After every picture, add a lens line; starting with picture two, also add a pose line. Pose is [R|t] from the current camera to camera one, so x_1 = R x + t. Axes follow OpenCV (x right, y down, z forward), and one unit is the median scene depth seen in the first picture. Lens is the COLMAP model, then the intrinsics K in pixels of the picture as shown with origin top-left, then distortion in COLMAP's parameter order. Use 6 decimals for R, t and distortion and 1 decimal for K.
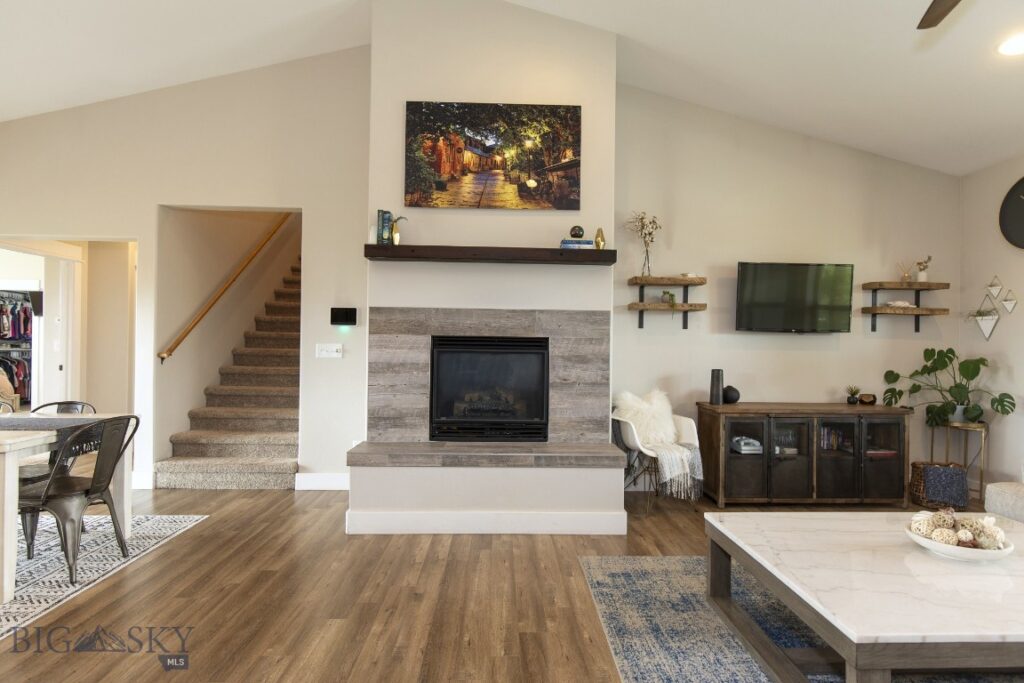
lens RADIAL K [[514.2, 0, 513.8], [0, 514.2, 341.6], [0, 0, 1]] dist [-0.003512, 0.000361]
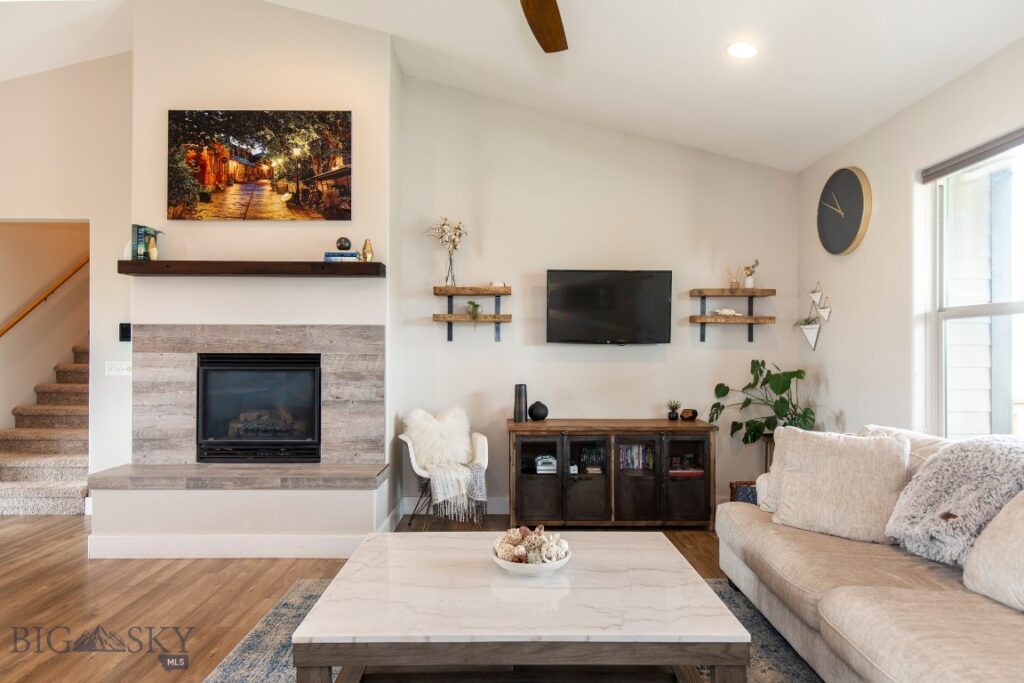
lens RADIAL K [[601.4, 0, 510.3], [0, 601.4, 344.7], [0, 0, 1]] dist [0.000250, -0.003996]
pose [[0.999771, -0.010819, -0.018461, 0.444934], [0.010817, 0.999941, -0.000222, -0.020953], [0.018462, 0.000022, 0.999830, -0.113188]]
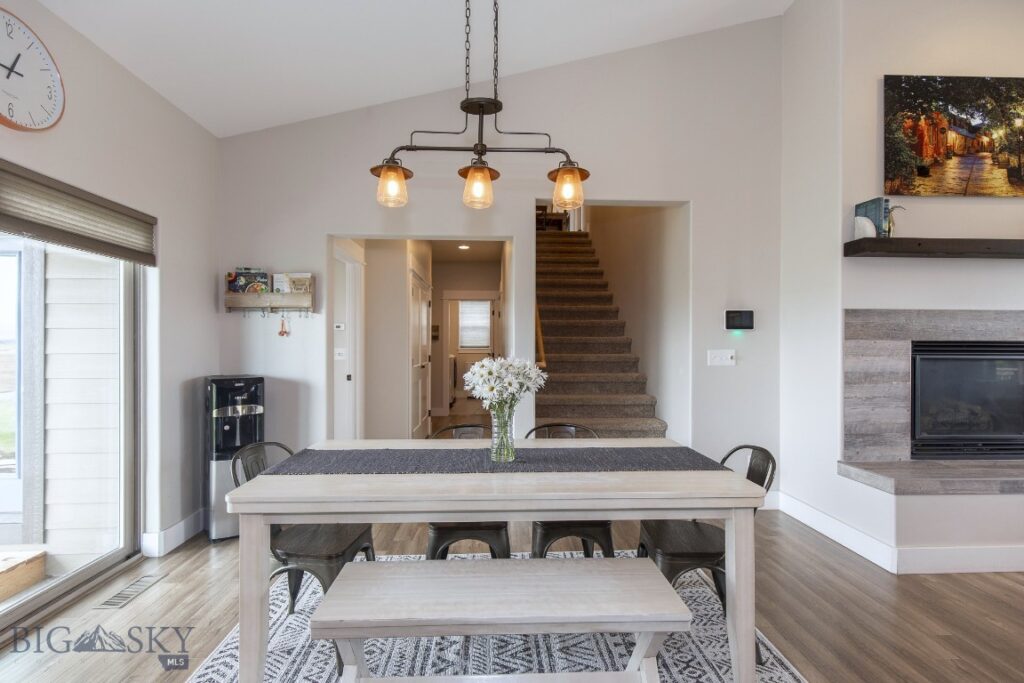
lens RADIAL K [[470.1, 0, 510.0], [0, 470.1, 341.3], [0, 0, 1]] dist [0.009569, -0.001320]
pose [[0.999757, -0.011392, 0.018873, -0.867289], [0.011292, 0.999922, 0.005411, -0.022947], [-0.018933, -0.005197, 0.999807, 0.197745]]
